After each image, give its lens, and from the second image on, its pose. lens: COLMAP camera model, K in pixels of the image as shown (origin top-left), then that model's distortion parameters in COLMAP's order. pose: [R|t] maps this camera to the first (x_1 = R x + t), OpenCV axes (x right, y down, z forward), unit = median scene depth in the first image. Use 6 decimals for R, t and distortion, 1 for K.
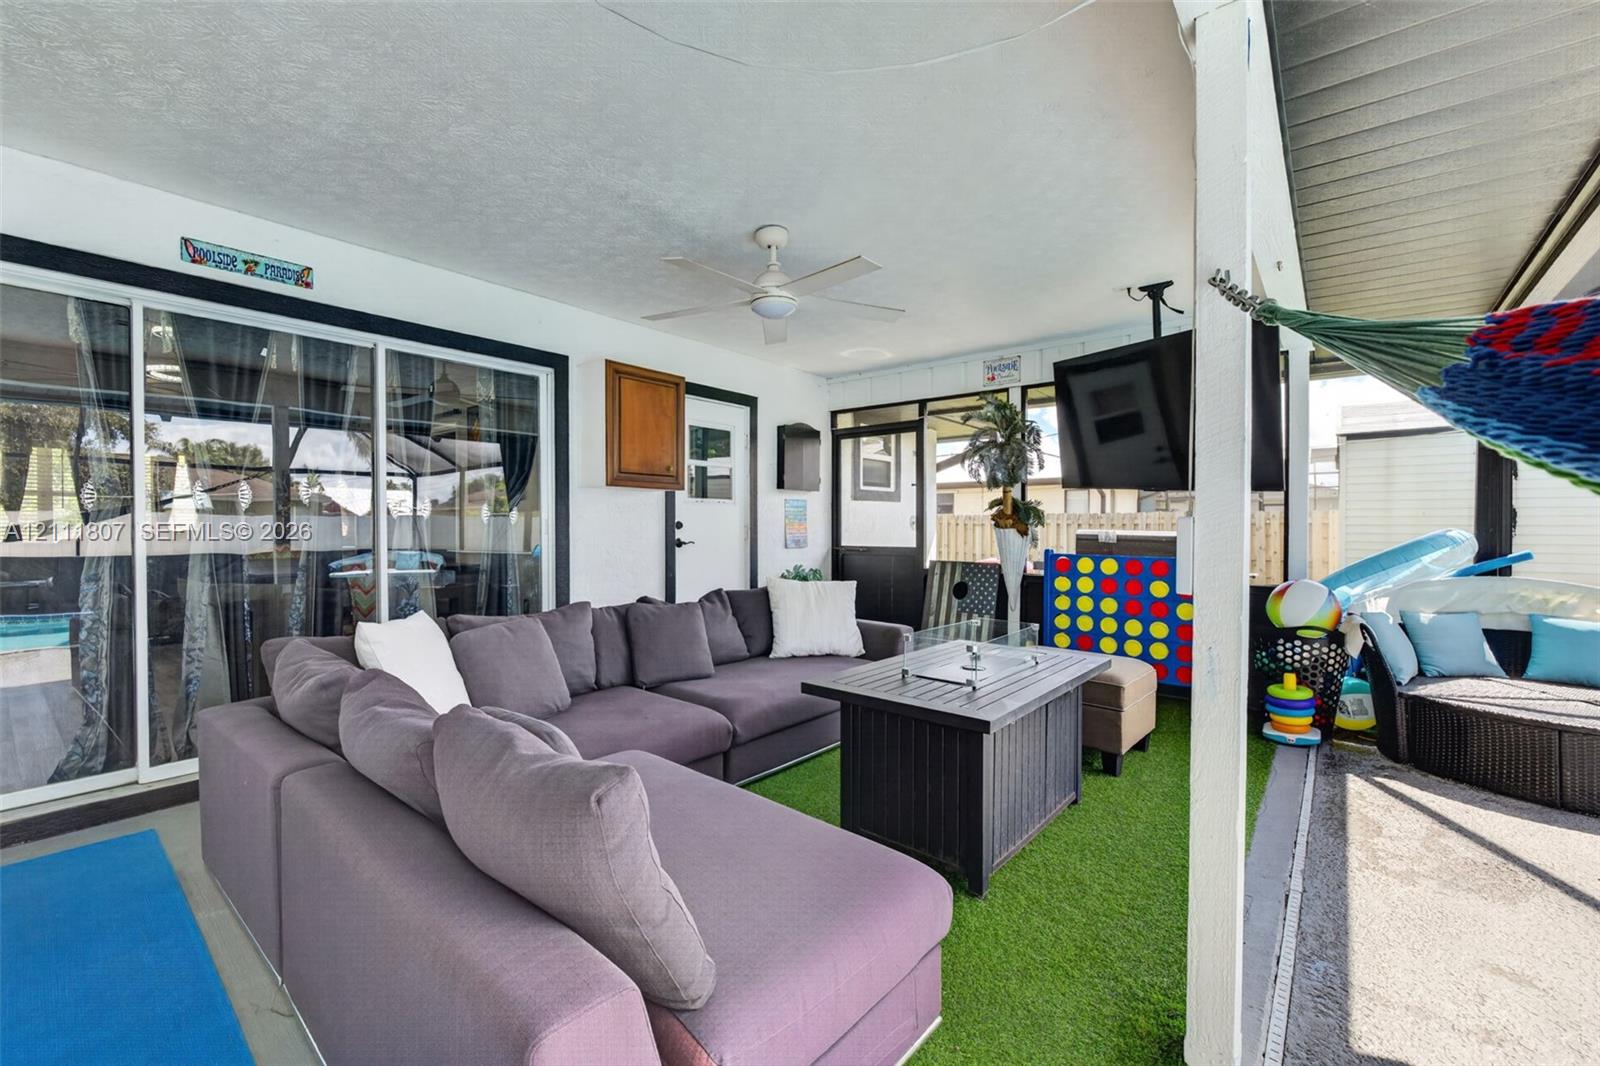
lens RADIAL K [[666.6, 0, 802.4], [0, 666.6, 533.8], [0, 0, 1]] dist [-0.000424, -0.000459]
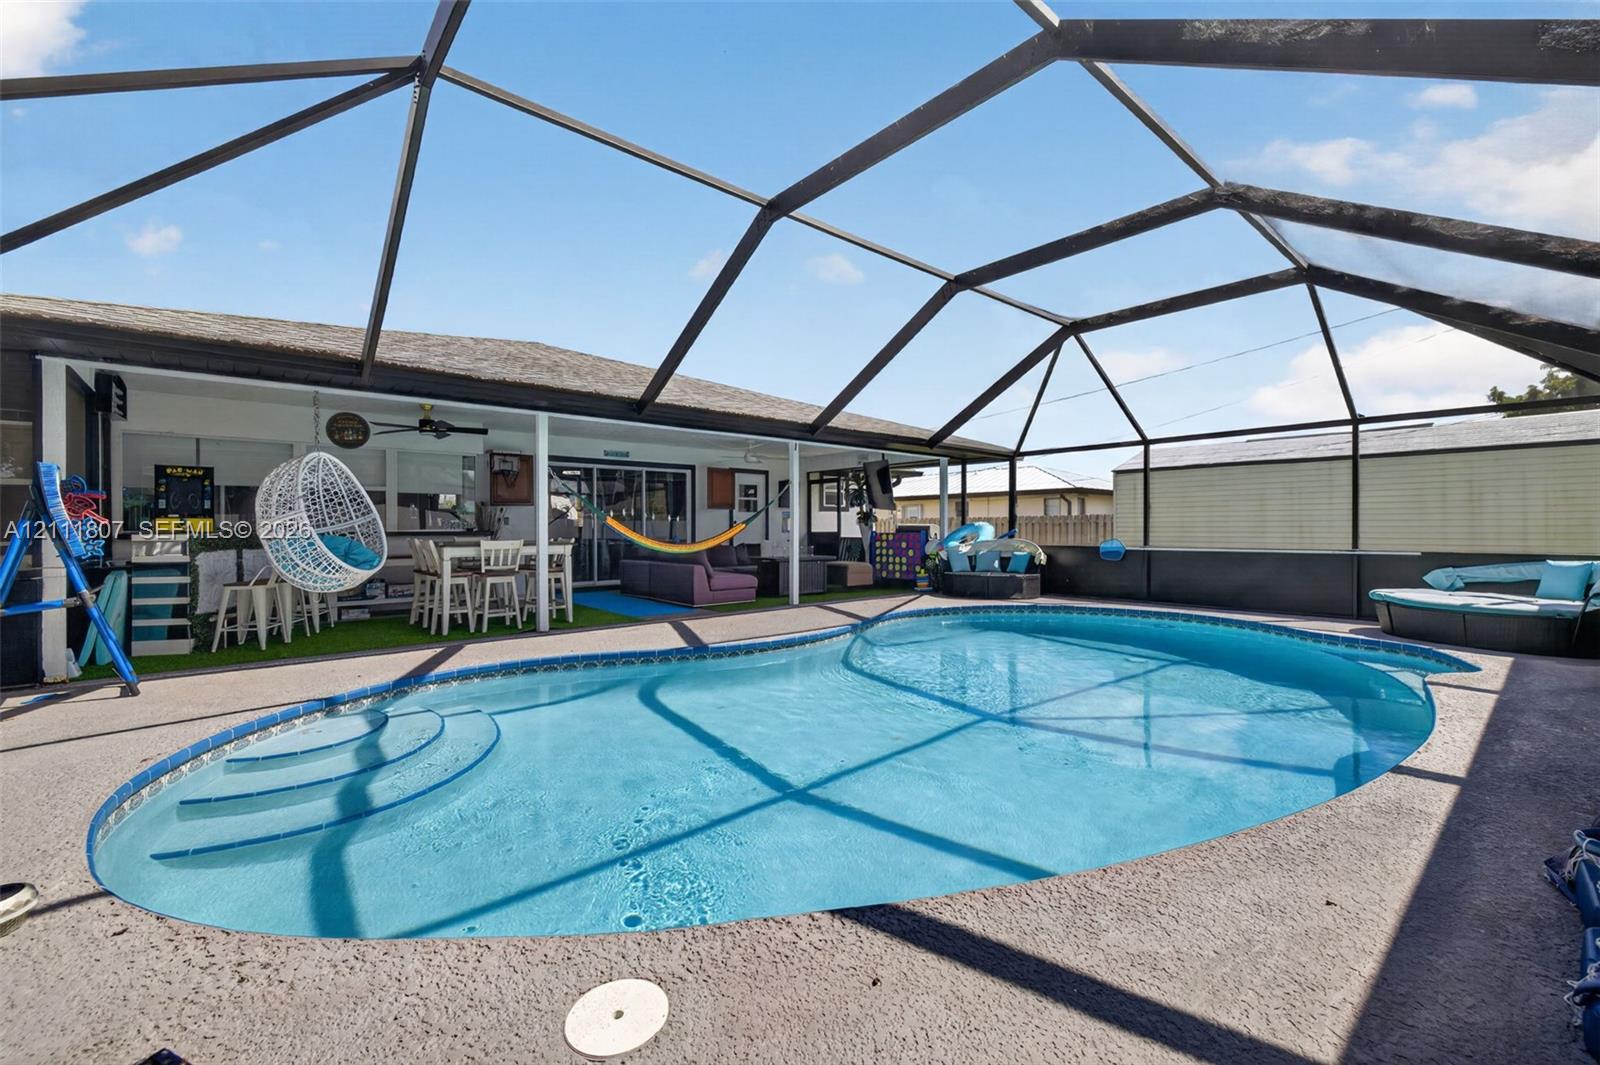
lens RADIAL K [[666.6, 0, 802.4], [0, 666.6, 533.3], [0, 0, 1]] dist [-0.000424, -0.000459]
pose [[0.985214, -0.000296, -0.171327, 0.546892], [-0.000894, 0.999976, -0.006866, 0.050564], [0.171325, 0.006917, 0.985190, -1.608872]]
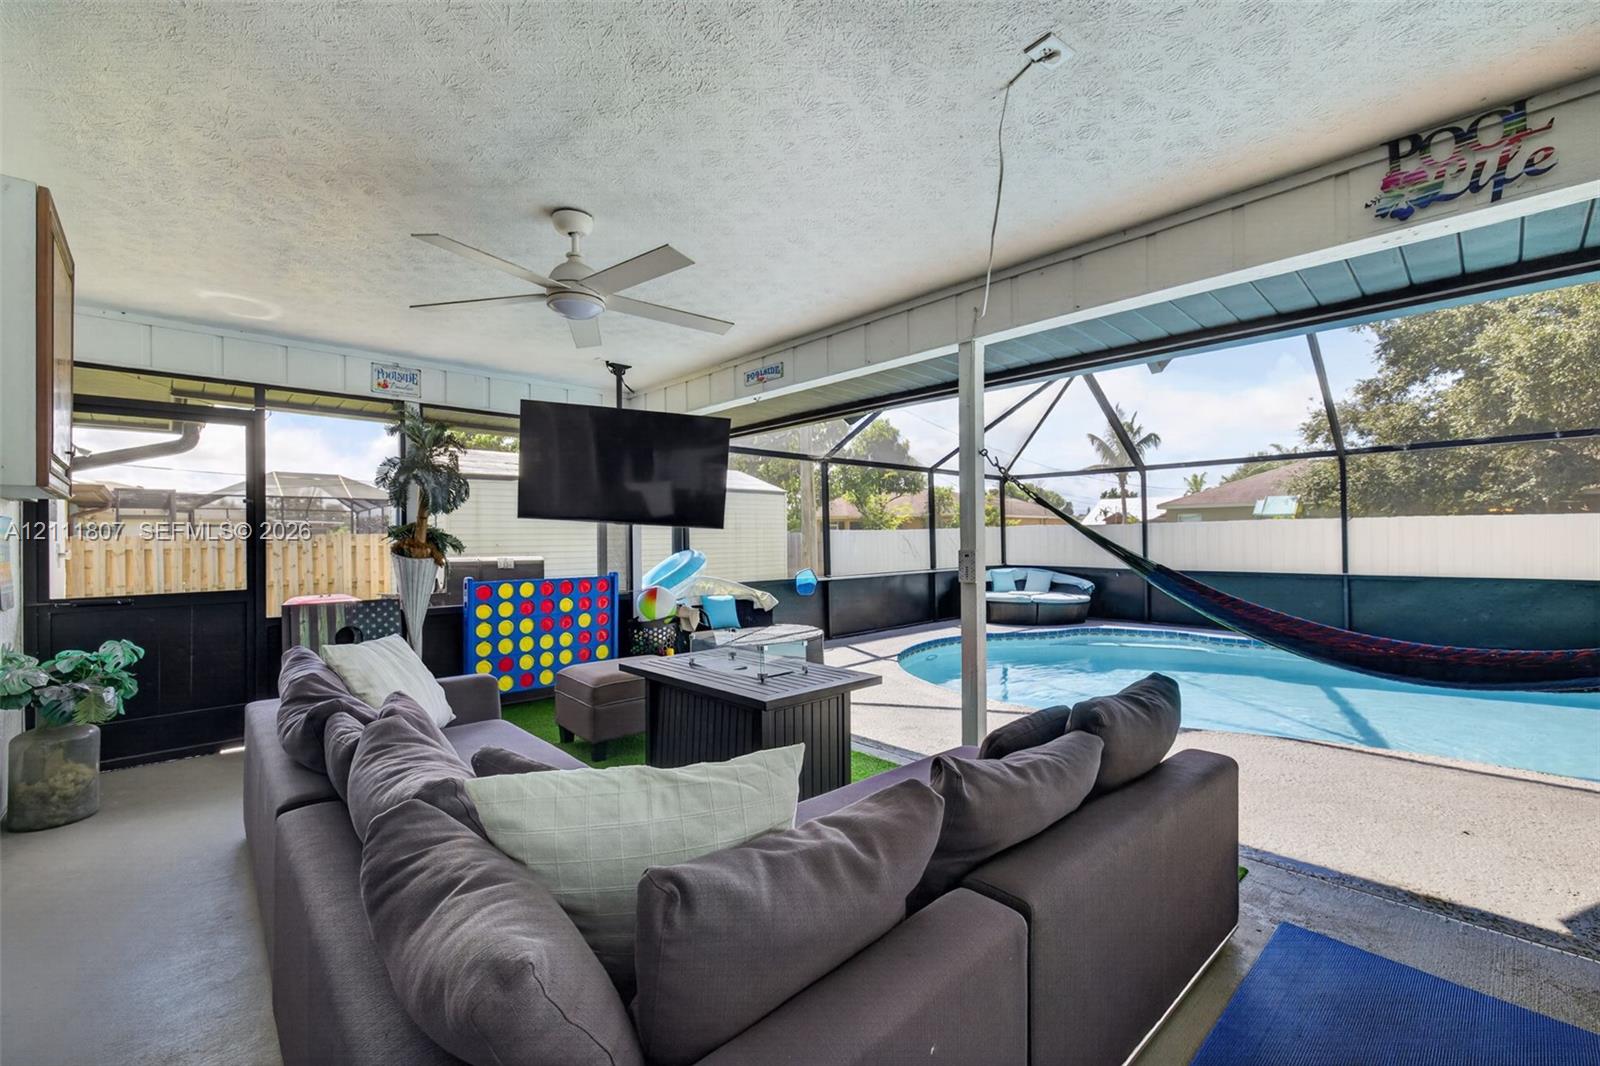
lens RADIAL K [[666.6, 0, 802.4], [0, 666.6, 533.8], [0, 0, 1]] dist [-0.000424, -0.000459]
pose [[0.125901, 0.005950, 0.992025, -0.550500], [0.024111, 0.999668, -0.009056, -0.021672], [-0.991750, 0.025059, 0.125716, 0.394095]]
